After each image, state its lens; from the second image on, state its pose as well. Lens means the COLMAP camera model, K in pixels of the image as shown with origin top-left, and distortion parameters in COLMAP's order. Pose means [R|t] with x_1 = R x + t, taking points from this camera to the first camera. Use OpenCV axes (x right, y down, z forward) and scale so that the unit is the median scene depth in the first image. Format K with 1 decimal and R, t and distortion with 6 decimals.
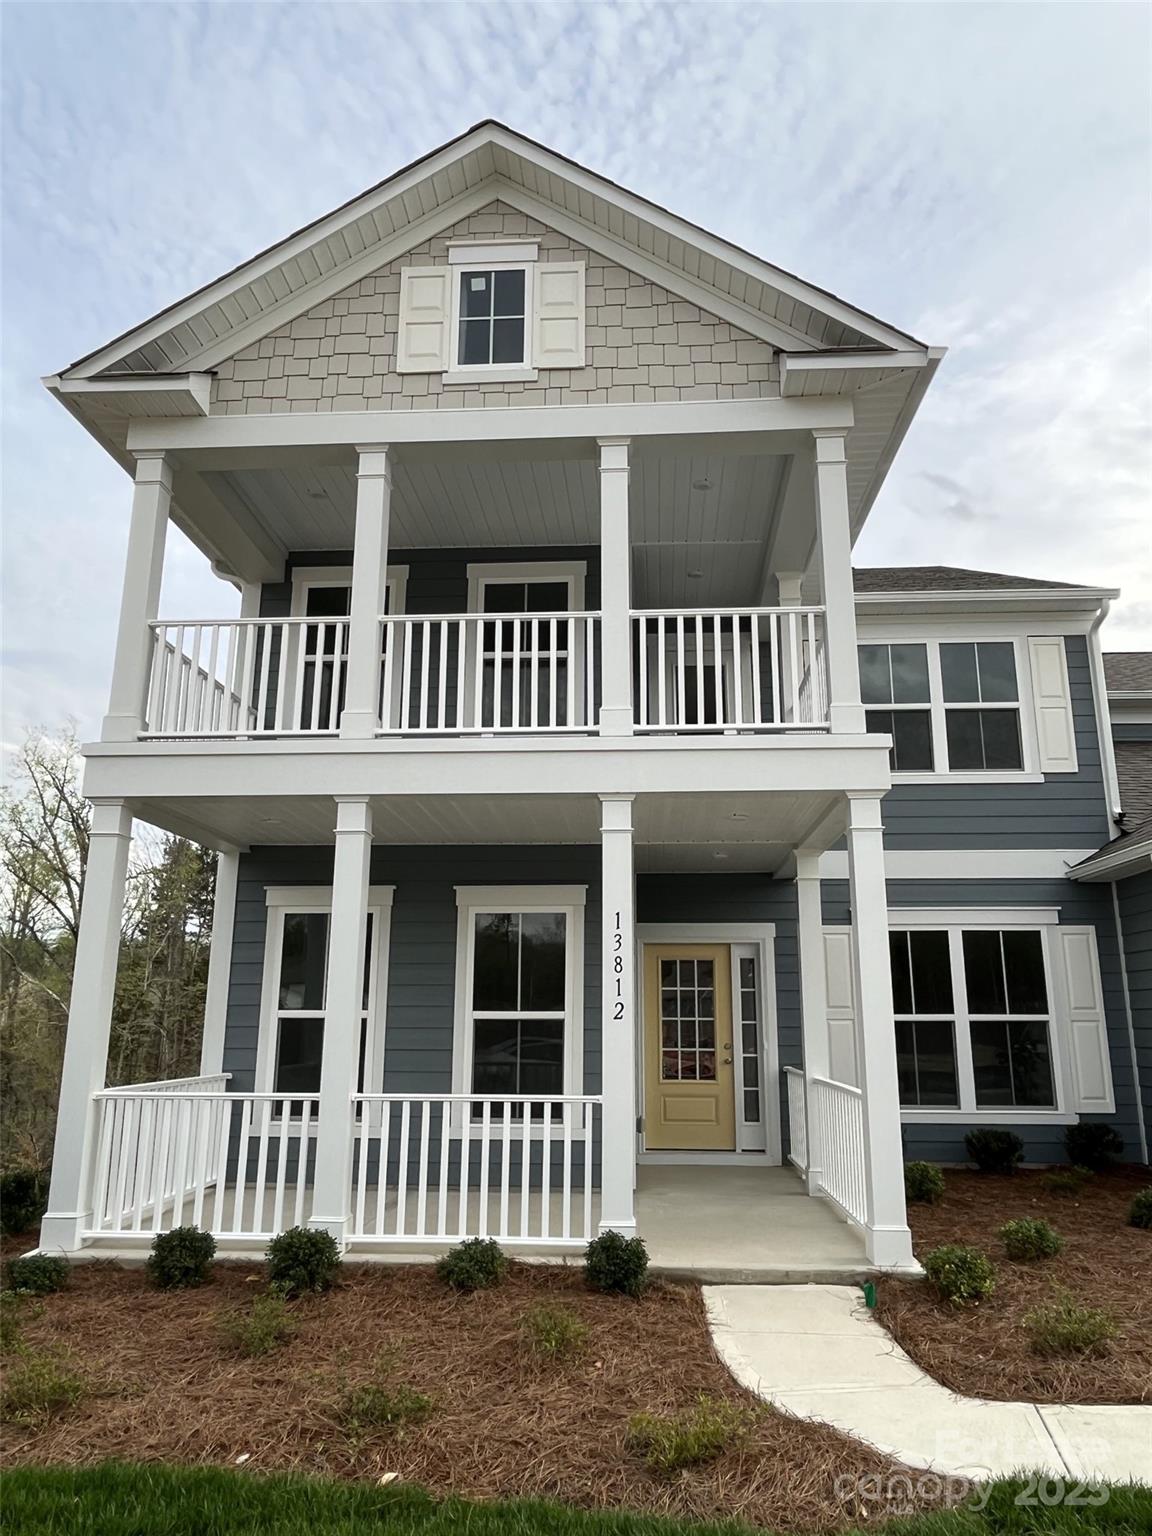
lens RADIAL K [[1056.1, 0, 576.0], [0, 1056.1, 768.0], [0, 0, 1]] dist [0.007752, 0.004288]
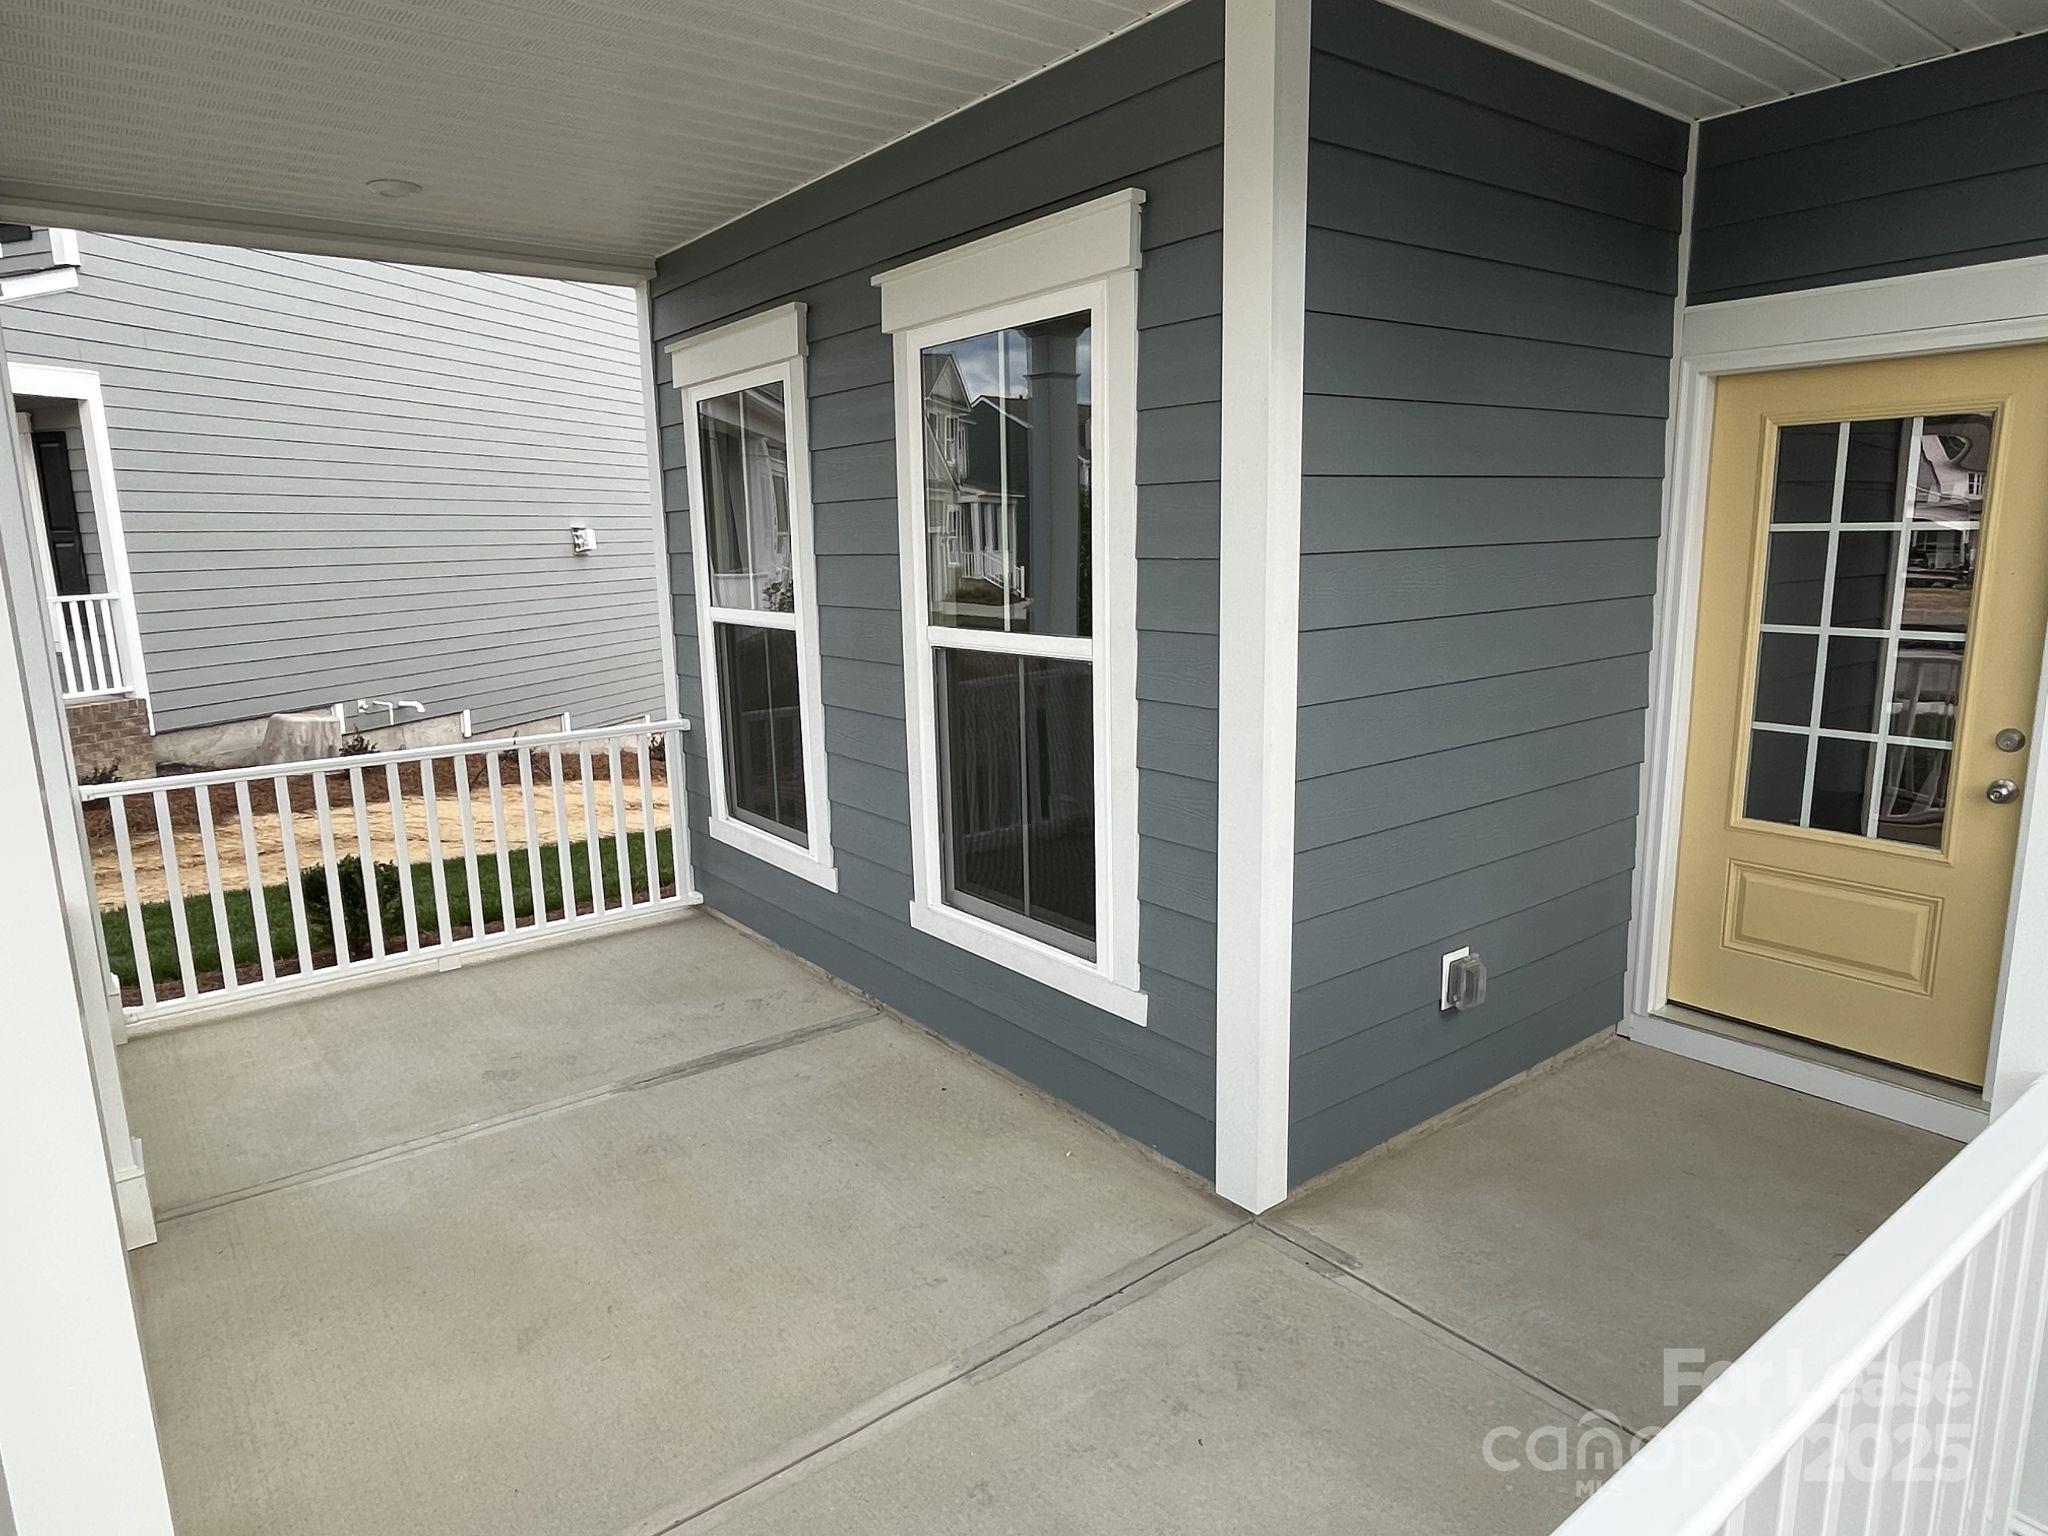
lens RADIAL K [[1230.1, 0, 1024.0], [0, 1230.1, 768.0], [0, 0, 1]] dist [0.001719, 0.000464]
pose [[0.656827, 0.122937, -0.743952, 0.251710], [0.199658, 0.923050, 0.328809, 0.140937], [0.727128, -0.364506, 0.581738, 0.755522]]
